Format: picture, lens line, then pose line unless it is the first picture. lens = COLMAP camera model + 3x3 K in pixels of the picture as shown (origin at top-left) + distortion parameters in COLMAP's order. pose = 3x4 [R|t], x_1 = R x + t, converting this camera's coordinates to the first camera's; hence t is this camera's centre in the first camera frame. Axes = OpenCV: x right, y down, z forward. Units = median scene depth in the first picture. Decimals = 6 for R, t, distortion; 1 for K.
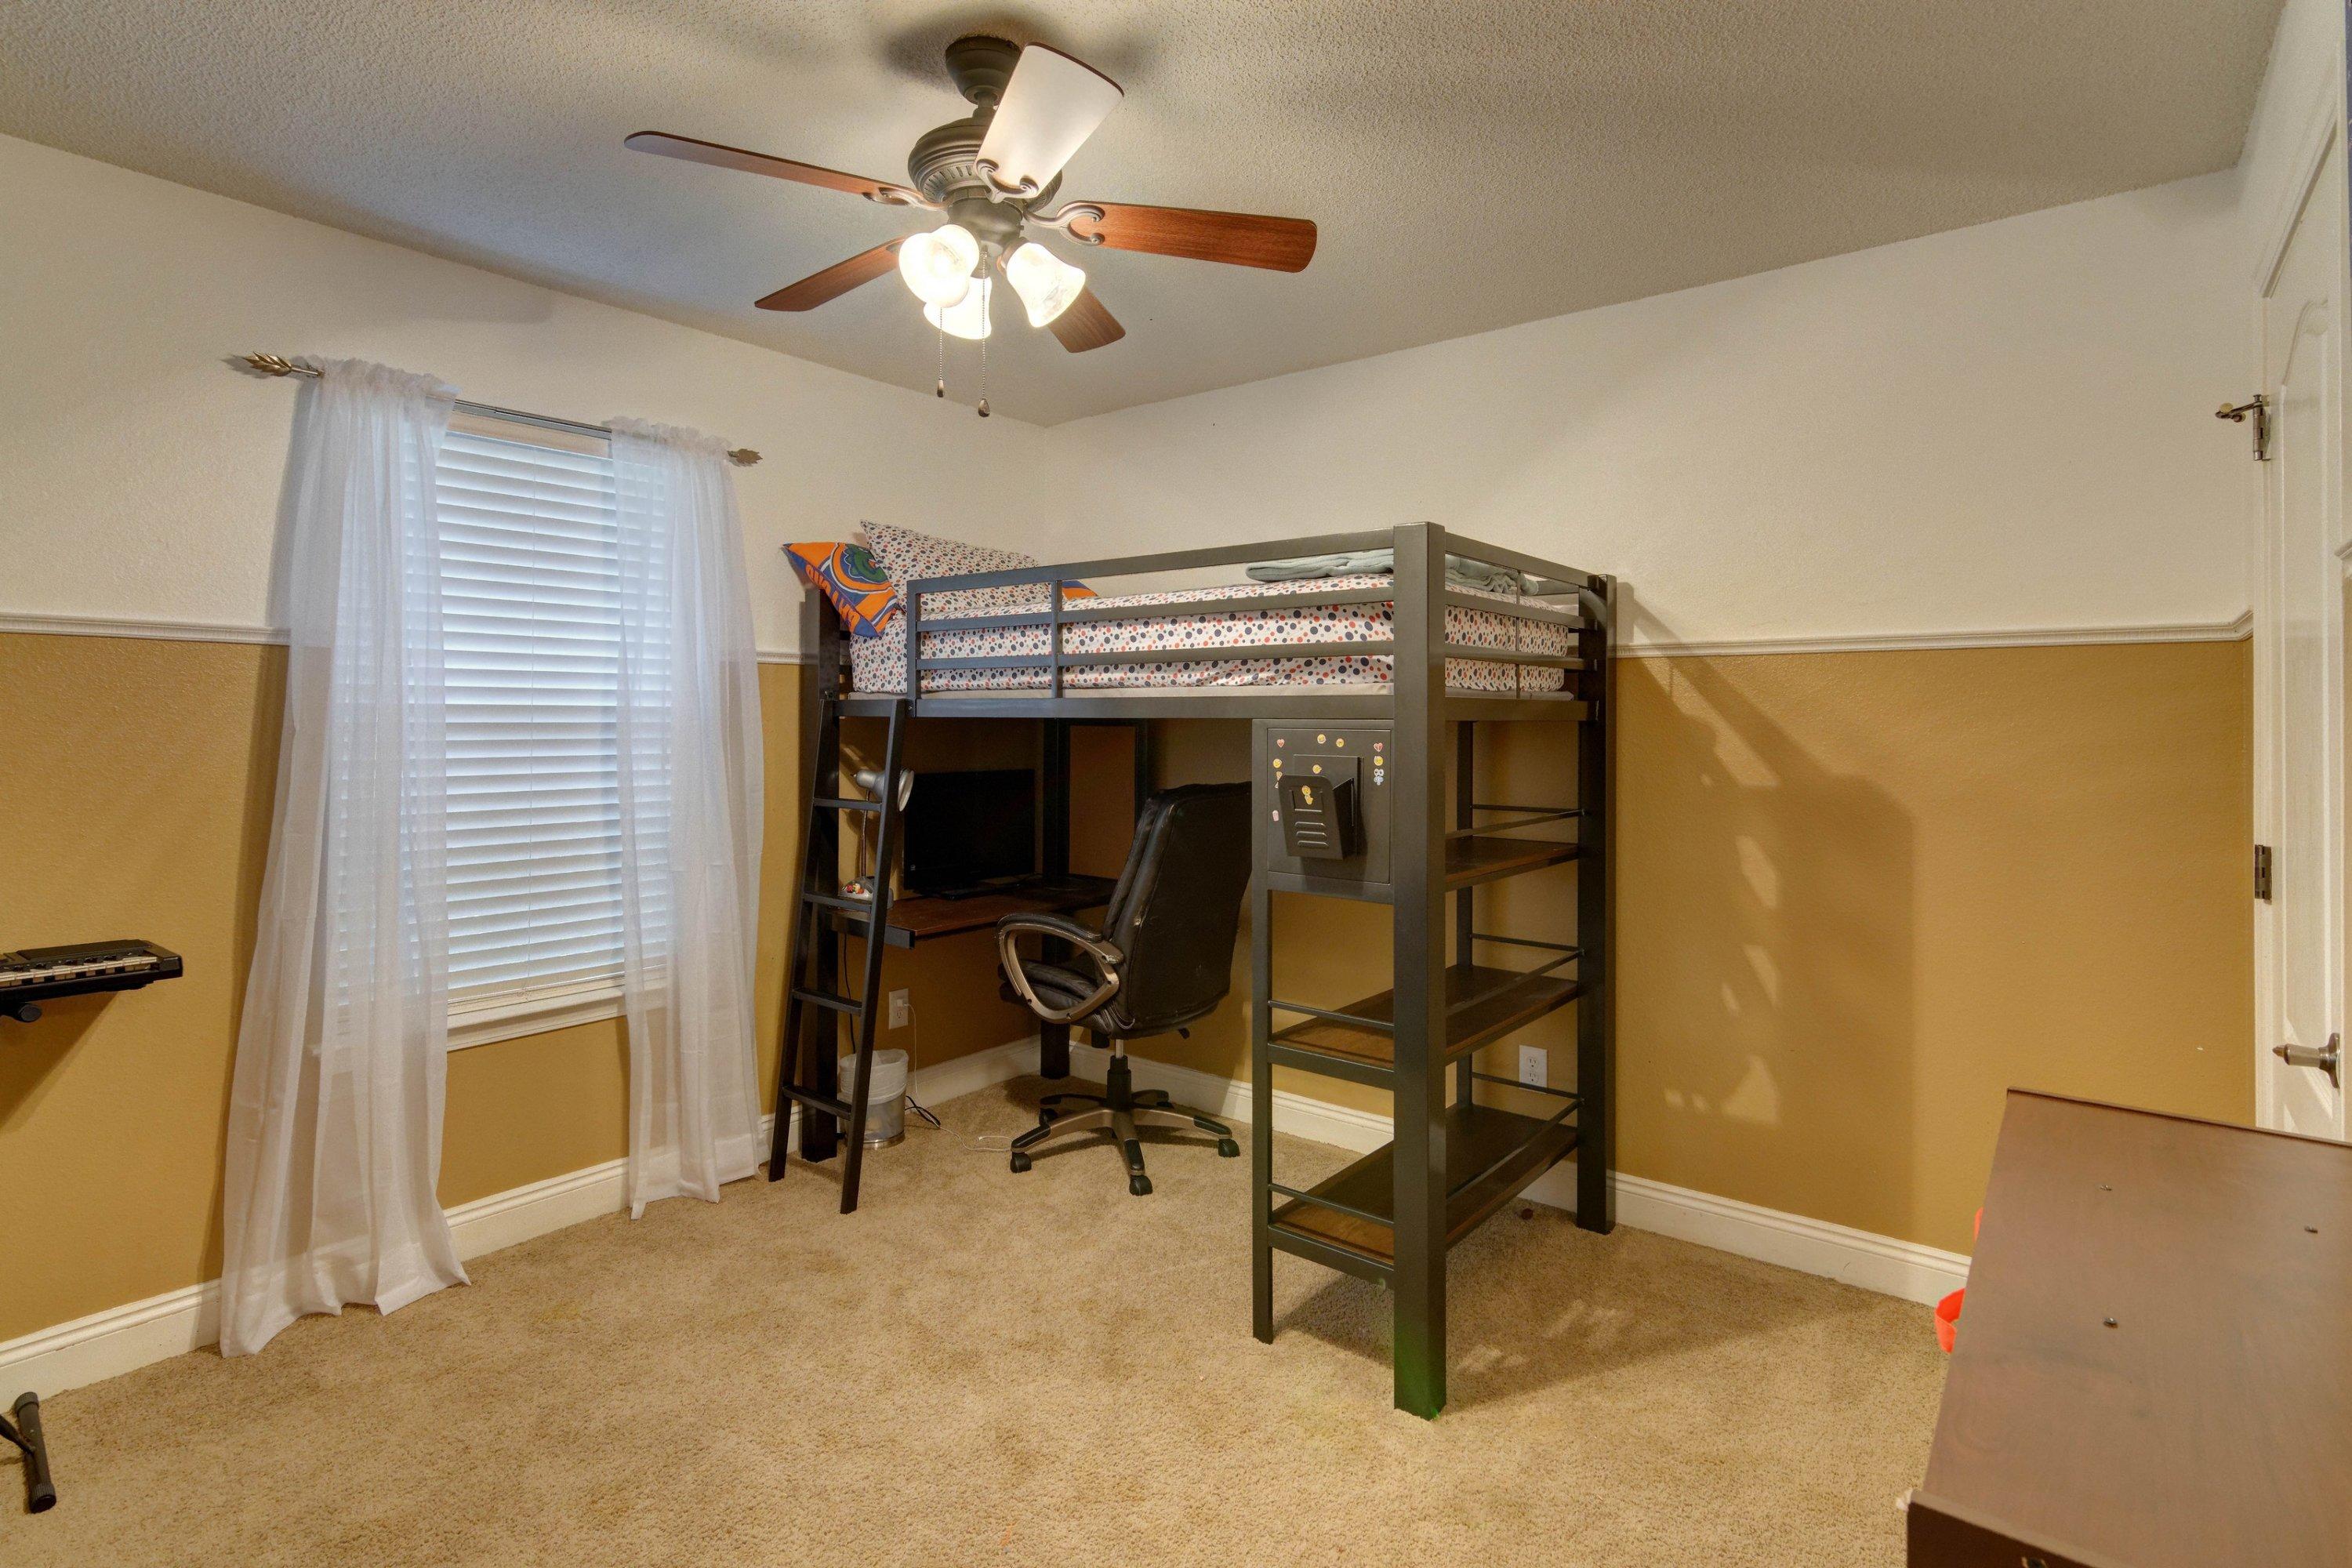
lens RADIAL K [[1146.6, 0, 1175.7], [0, 1146.6, 710.3], [0, 0, 1]] dist [0.000921, -0.000586]
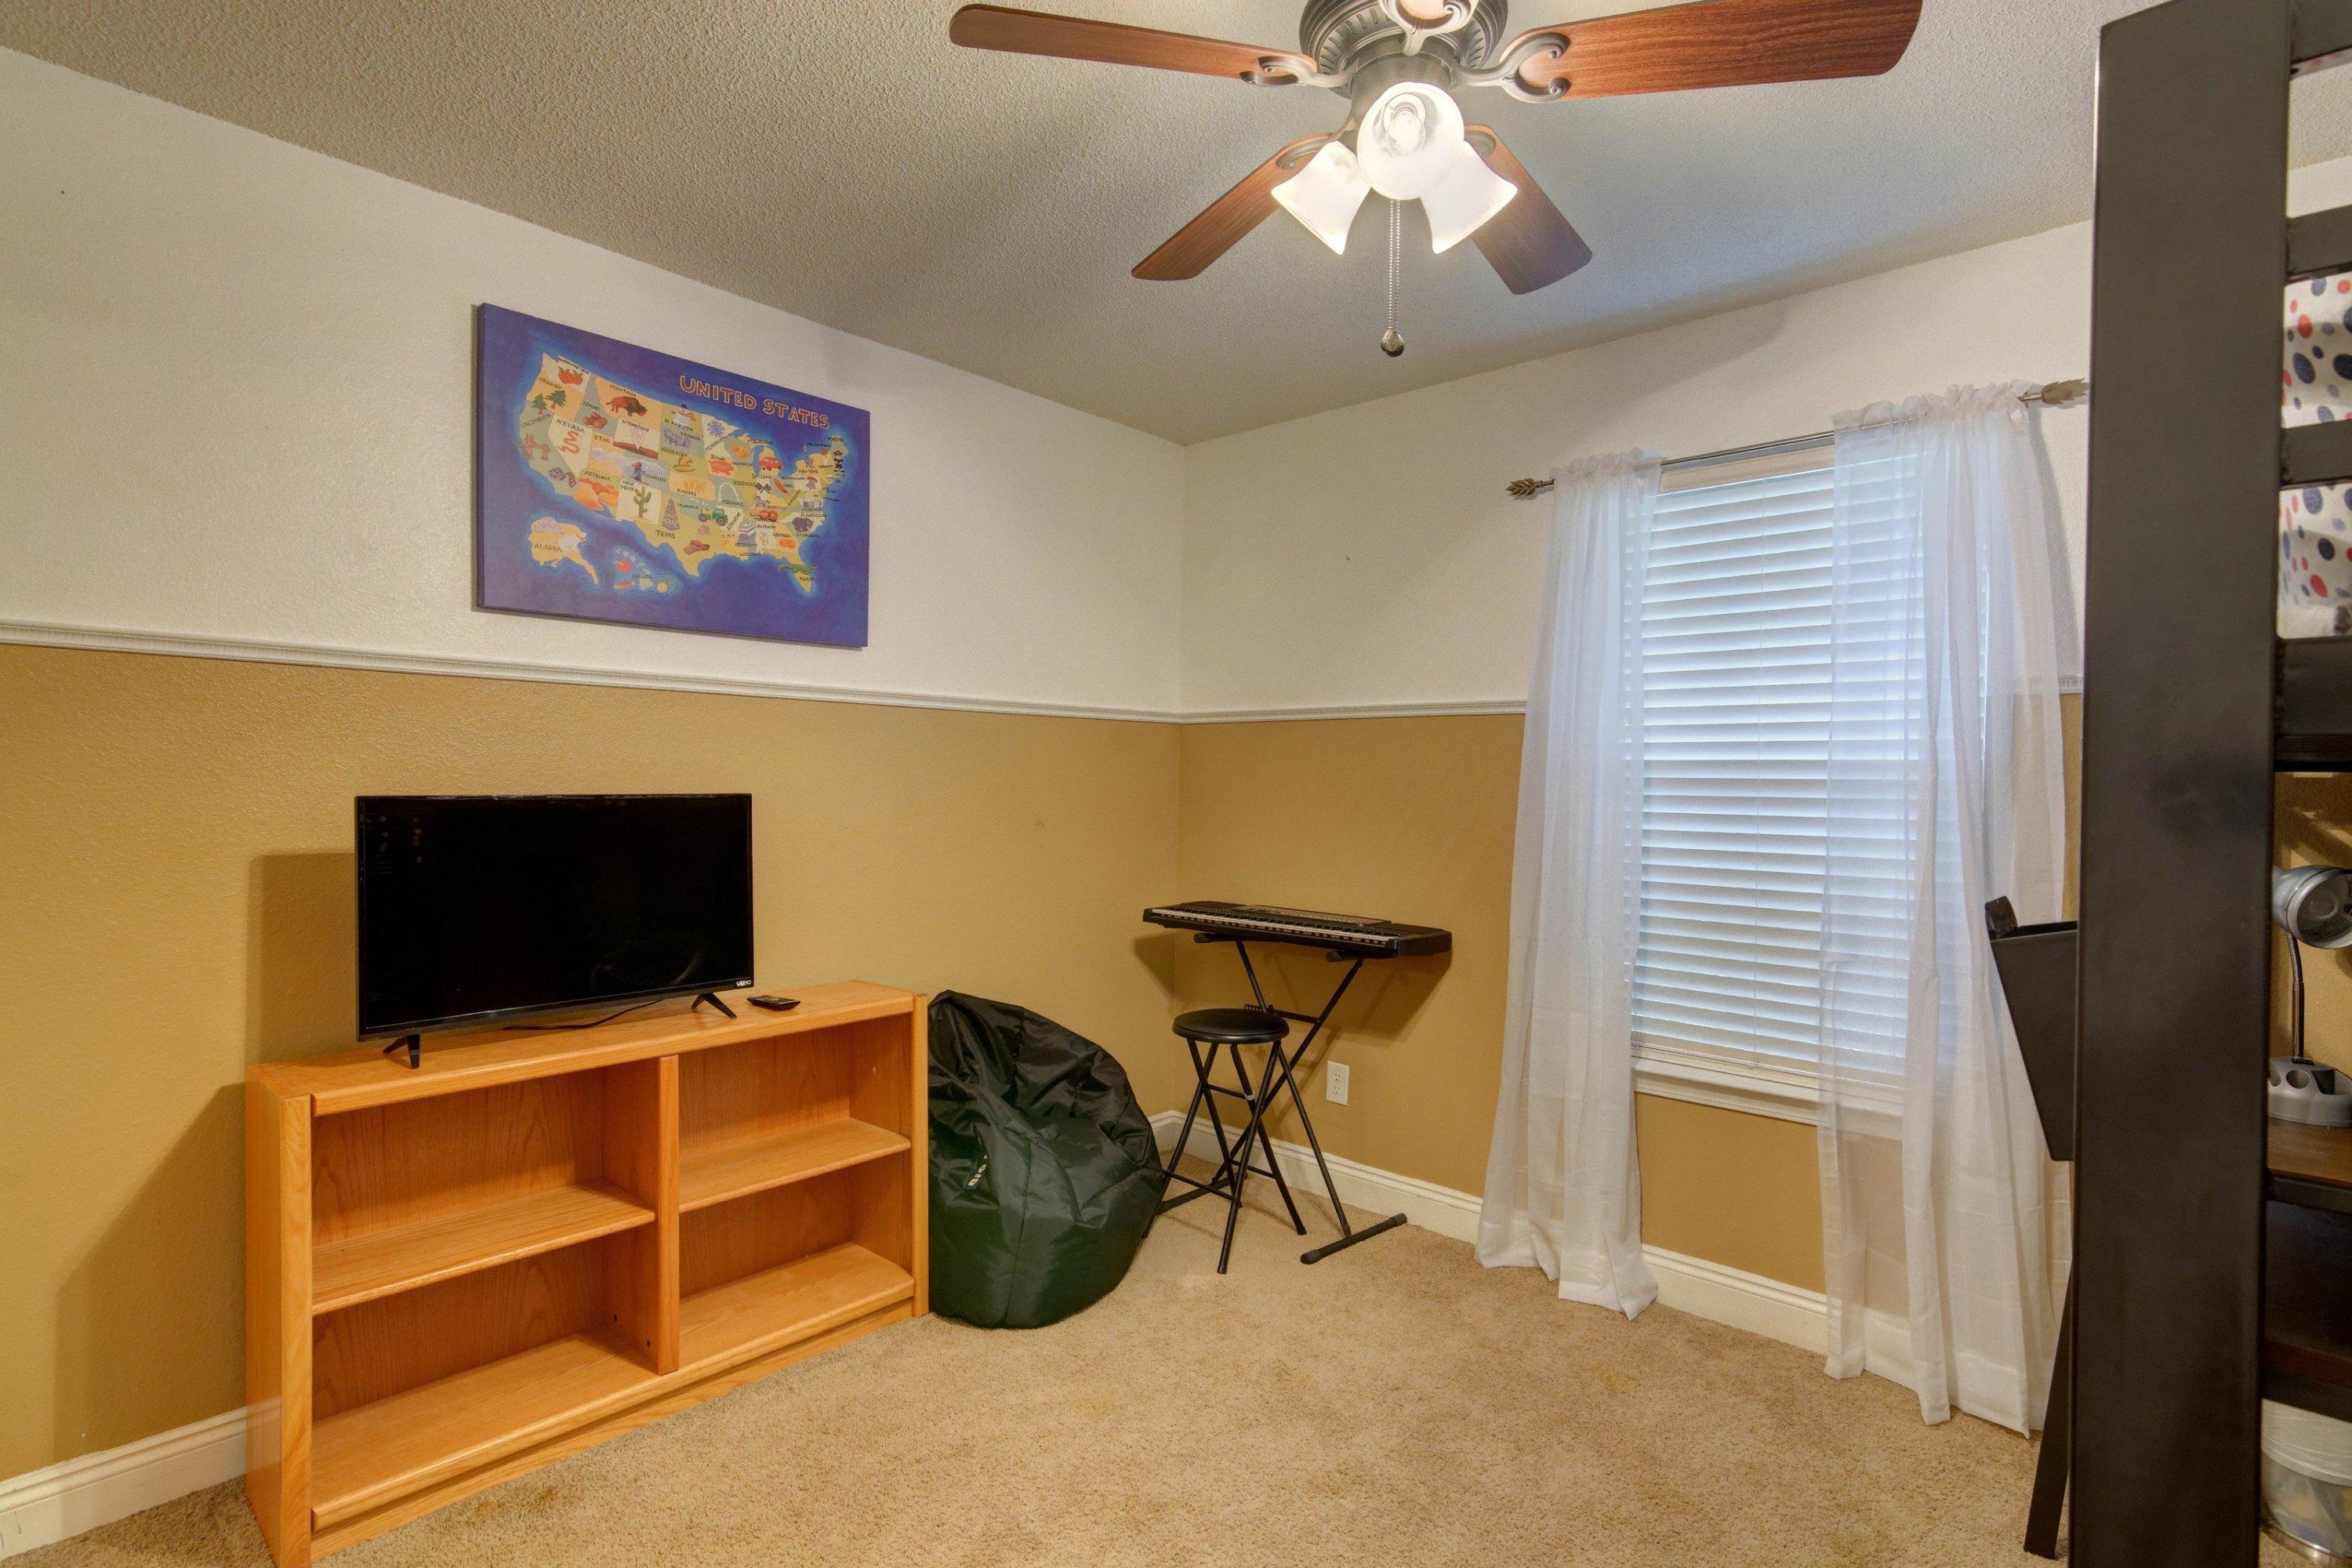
lens RADIAL K [[1139.4, 0, 1175.8], [0, 1139.4, 792.2], [0, 0, 1]] dist [0.002998, 0.000066]
pose [[-0.065025, 0.014026, -0.997785, 0.424770], [-0.002571, 0.999896, 0.014223, 0.010207], [0.997880, 0.003491, -0.064982, 0.644320]]
